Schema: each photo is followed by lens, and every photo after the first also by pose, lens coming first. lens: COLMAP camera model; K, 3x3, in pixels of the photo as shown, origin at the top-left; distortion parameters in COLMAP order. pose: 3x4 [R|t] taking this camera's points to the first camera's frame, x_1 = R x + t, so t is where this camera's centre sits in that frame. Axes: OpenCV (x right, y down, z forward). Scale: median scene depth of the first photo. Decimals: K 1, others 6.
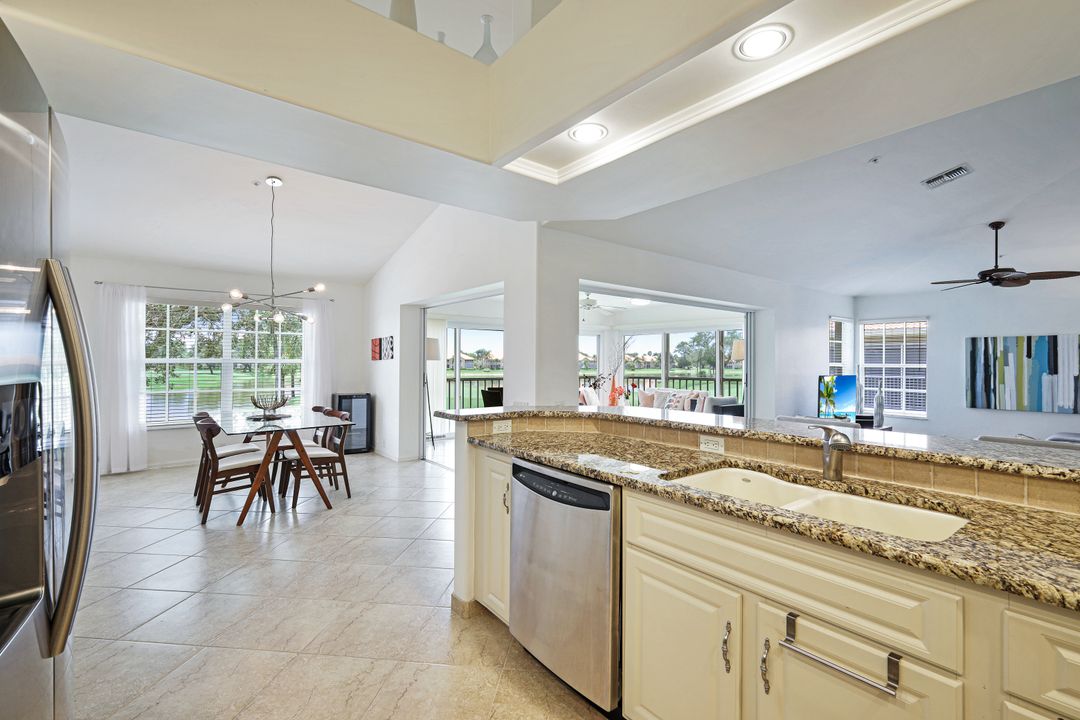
lens RADIAL K [[483.2, 0, 540.4], [0, 483.2, 361.0], [0, 0, 1]] dist [0.007817, -0.000402]
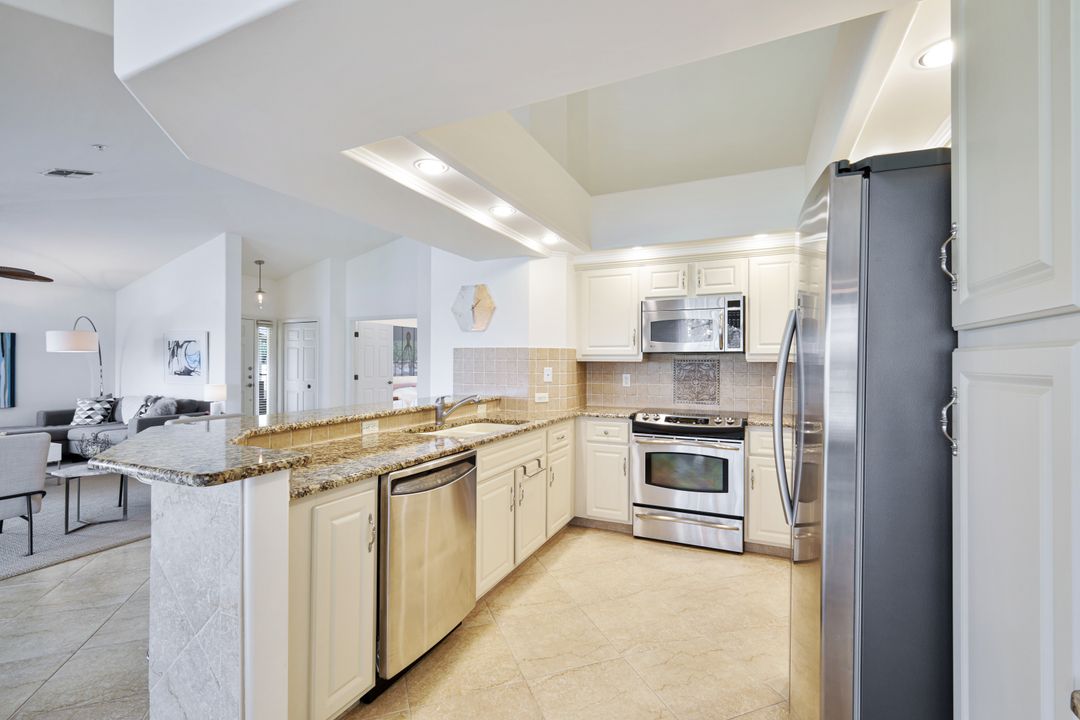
lens RADIAL K [[483.2, 0, 540.3], [0, 483.2, 364.8], [0, 0, 1]] dist [0.007817, -0.000402]
pose [[-0.458873, -0.011295, 0.888430, -0.324291], [-0.005362, 0.999936, 0.009944, -0.001933], [-0.888486, -0.000201, -0.458904, 0.397531]]
